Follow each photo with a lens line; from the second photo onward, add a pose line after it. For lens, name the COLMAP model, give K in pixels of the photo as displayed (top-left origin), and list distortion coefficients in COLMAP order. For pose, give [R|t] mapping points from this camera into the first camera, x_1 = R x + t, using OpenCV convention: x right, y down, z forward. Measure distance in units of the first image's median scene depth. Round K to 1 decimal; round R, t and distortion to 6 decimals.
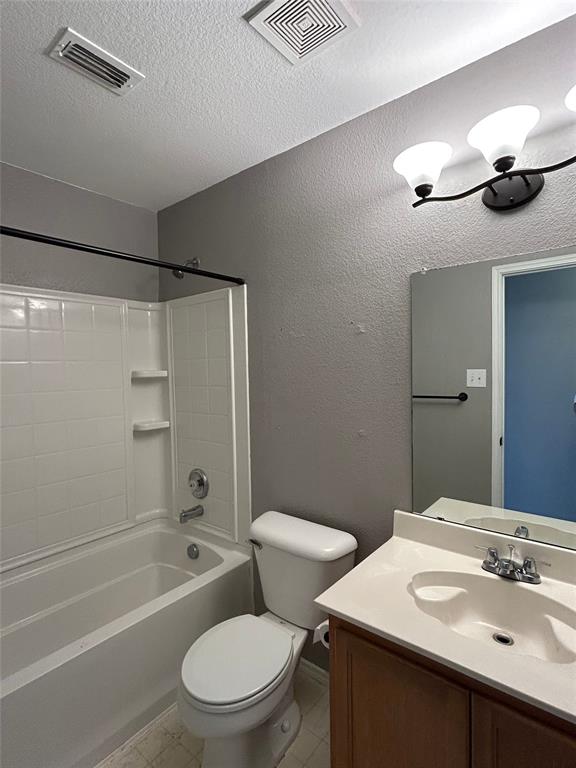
lens RADIAL K [[391.6, 0, 290.2], [0, 391.6, 383.7], [0, 0, 1]] dist [-0.005372, 0.002288]
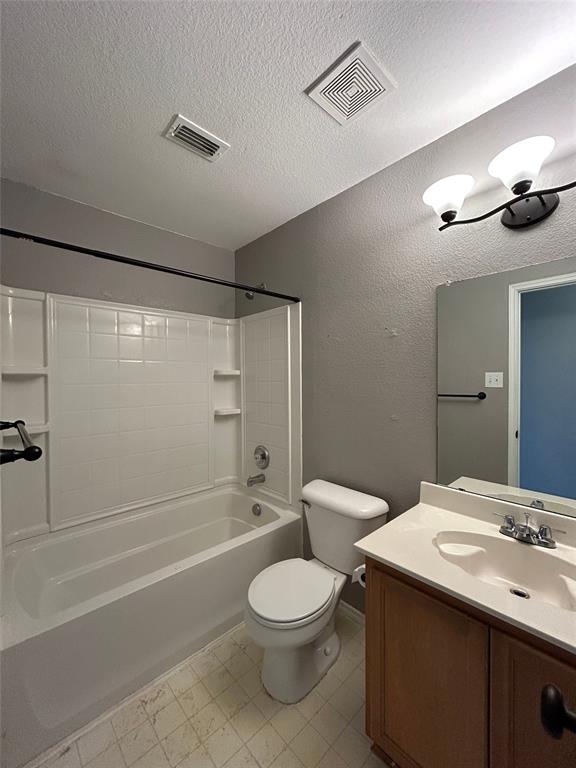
lens RADIAL K [[310.2, 0, 287.9], [0, 310.2, 384.5], [0, 0, 1]] dist [-0.002492, 0.001596]
pose [[0.989972, 0.013698, -0.140595, -0.009221], [-0.016518, 0.999685, -0.018911, 0.042085], [0.140292, 0.021044, 0.989887, -0.012082]]
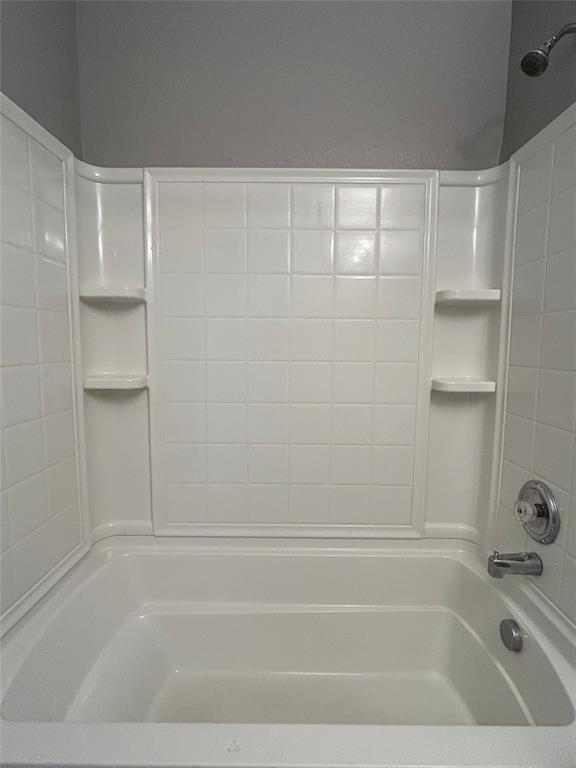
lens RADIAL K [[391.6, 0, 290.6], [0, 391.6, 380.0], [0, 0, 1]] dist [-0.005372, 0.002288]
pose [[0.628524, 0.101728, -0.771109, -0.085265], [-0.052413, 0.994696, 0.088503, 0.080386], [0.776022, -0.015210, 0.630522, 0.573438]]
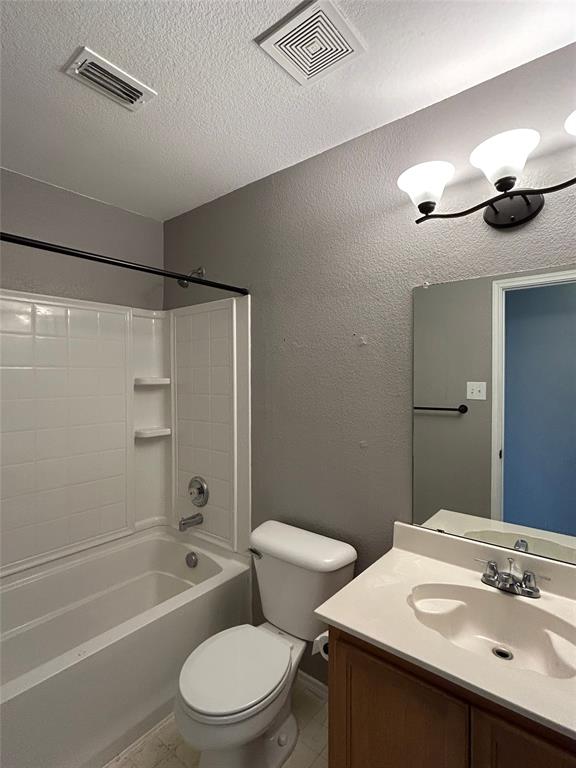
lens RADIAL K [[391.6, 0, 290.0], [0, 391.6, 382.9], [0, 0, 1]] dist [-0.005372, 0.002288]
pose [[0.999858, 0.016842, 0.000335, -0.006778], [-0.016829, 0.999570, -0.024013, -0.003015], [-0.000739, 0.024004, 0.999712, -0.009649]]
